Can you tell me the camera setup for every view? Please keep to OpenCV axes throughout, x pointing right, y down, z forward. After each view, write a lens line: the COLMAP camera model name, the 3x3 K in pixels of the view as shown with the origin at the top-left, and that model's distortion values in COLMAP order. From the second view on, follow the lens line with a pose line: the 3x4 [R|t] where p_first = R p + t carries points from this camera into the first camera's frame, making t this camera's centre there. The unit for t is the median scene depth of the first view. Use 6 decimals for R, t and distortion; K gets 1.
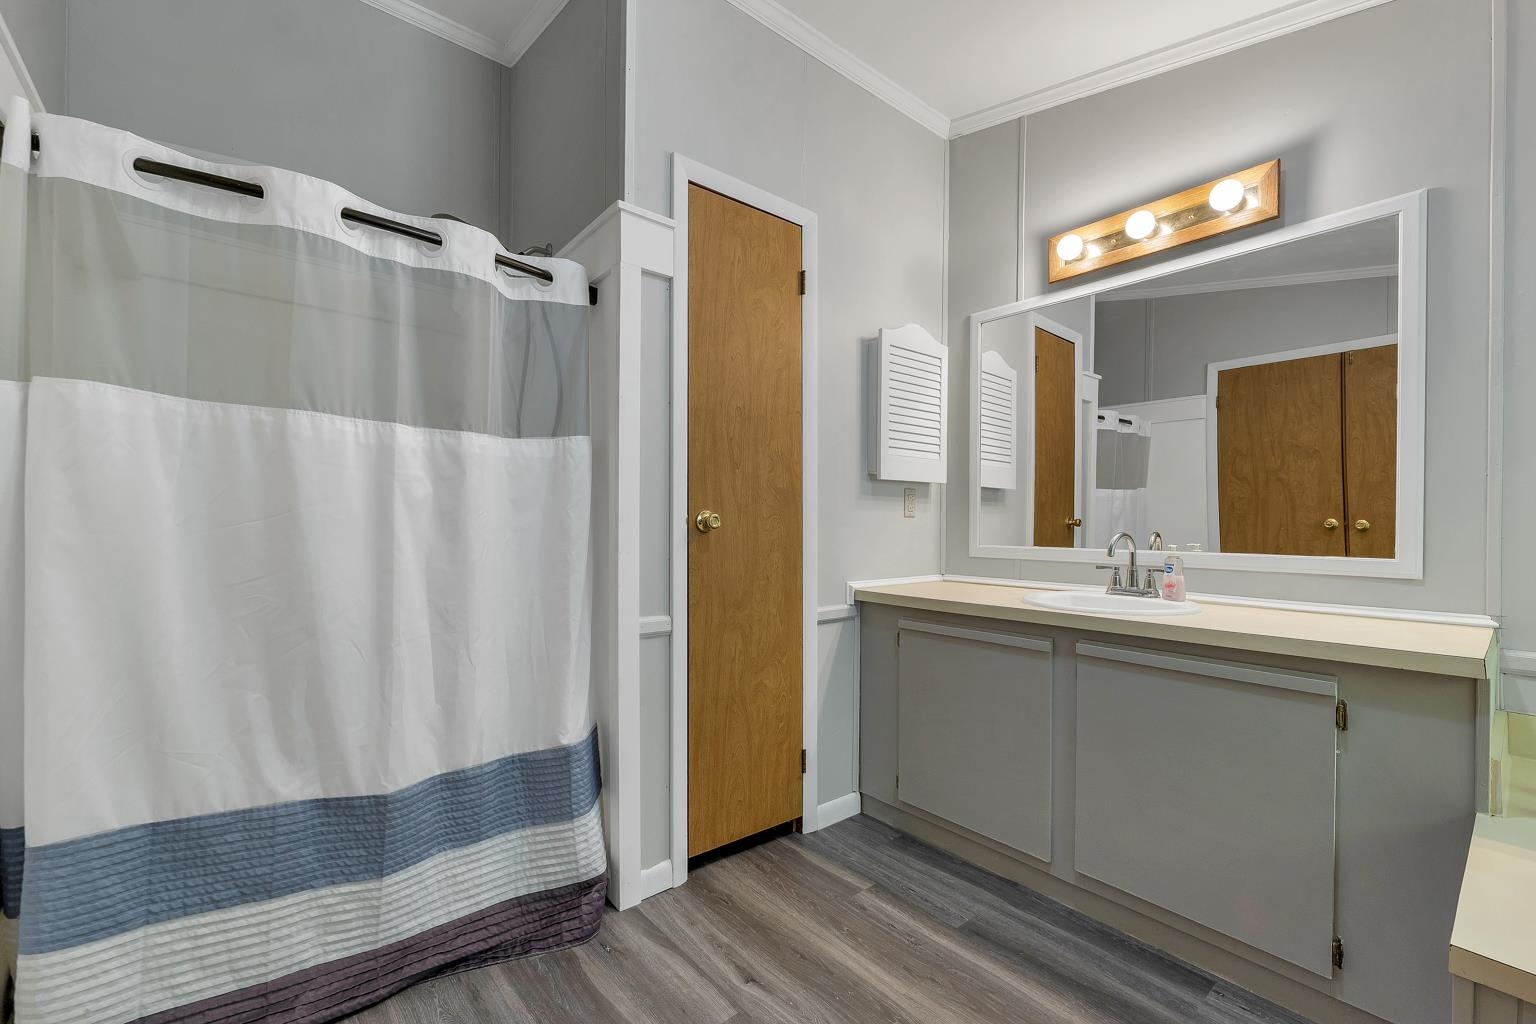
lens RADIAL K [[634.5, 0, 771.1], [0, 634.5, 521.7], [0, 0, 1]] dist [0.001276, -0.000164]
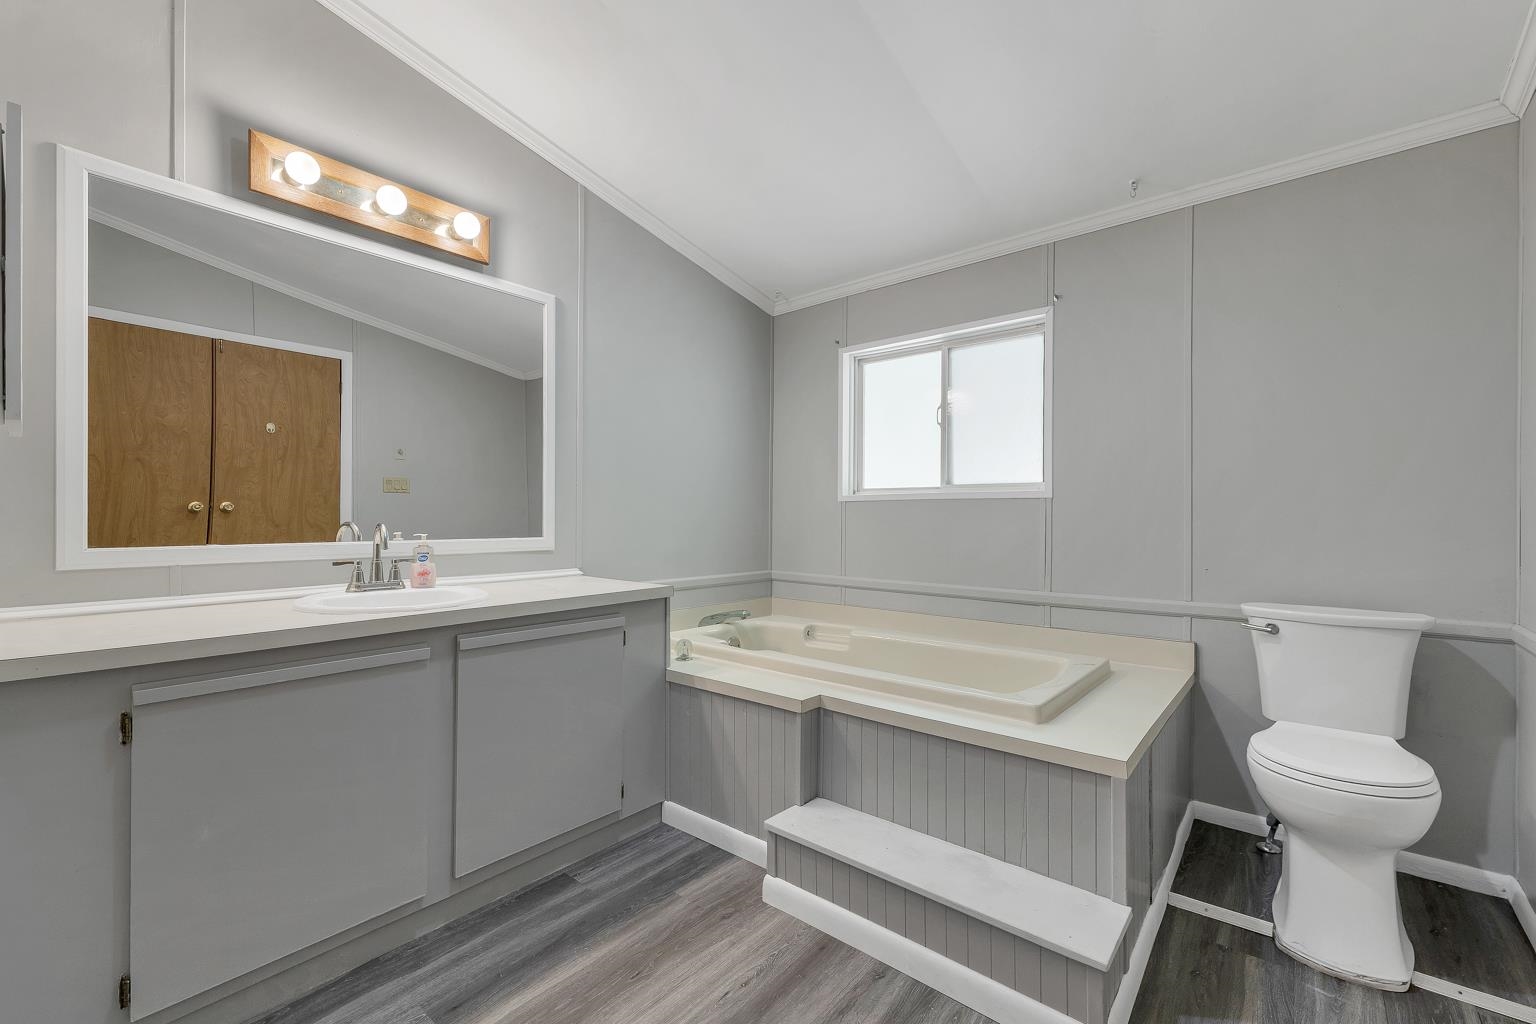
lens RADIAL K [[634.5, 0, 767.4], [0, 634.5, 510.0], [0, 0, 1]] dist [0.001276, -0.000164]
pose [[-0.175590, 0.000099, 0.984463, -0.468794], [-0.010691, 0.999941, -0.002007, -0.006138], [-0.984405, -0.010877, -0.175579, 0.617741]]
